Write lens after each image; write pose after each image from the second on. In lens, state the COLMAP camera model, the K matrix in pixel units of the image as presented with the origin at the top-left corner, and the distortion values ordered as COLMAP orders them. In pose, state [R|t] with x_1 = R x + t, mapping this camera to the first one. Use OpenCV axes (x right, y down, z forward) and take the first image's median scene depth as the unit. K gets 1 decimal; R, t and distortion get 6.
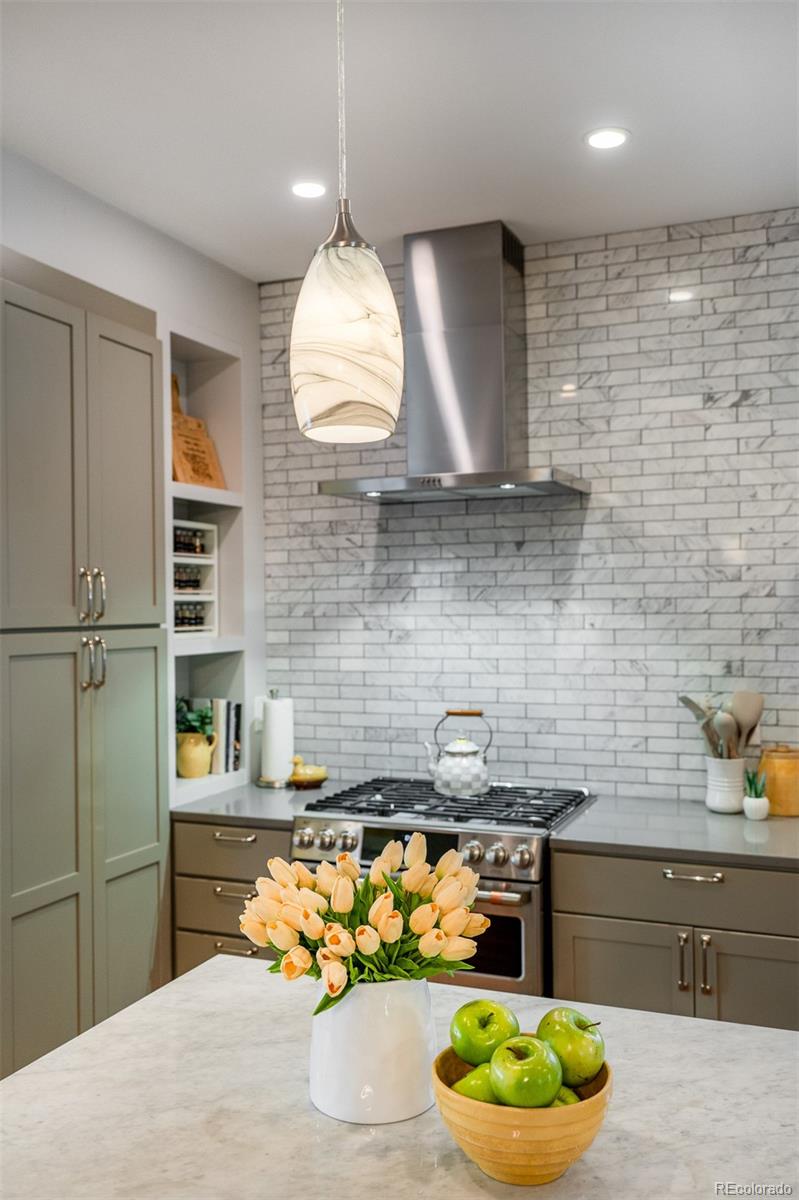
lens RADIAL K [[1068.3, 0, 394.4], [0, 1068.3, 611.4], [0, 0, 1]] dist [-0.001536, 0.005680]
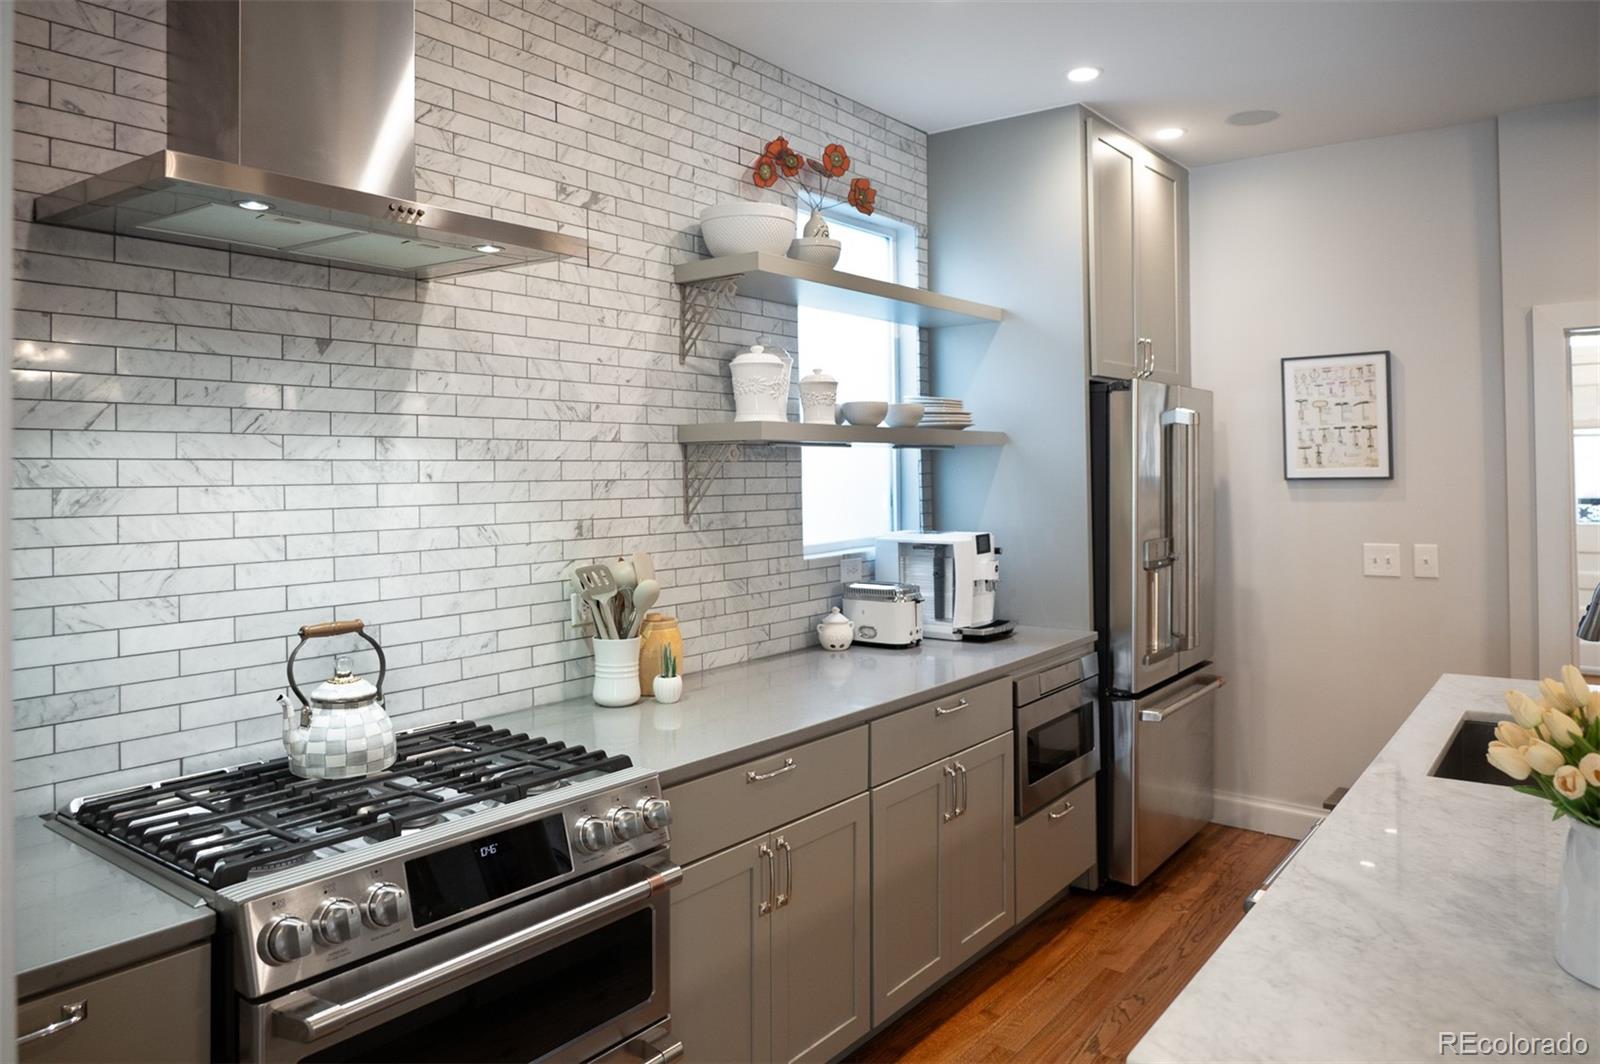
lens RADIAL K [[1102.7, 0, 844.2], [0, 1102.7, 459.7], [0, 0, 1]] dist [-0.007374, 0.002268]
pose [[0.232804, 0.020070, 0.972317, -0.423957], [0.011286, 0.999664, -0.023336, 0.021165], [-0.972458, 0.016406, 0.232499, 0.578099]]
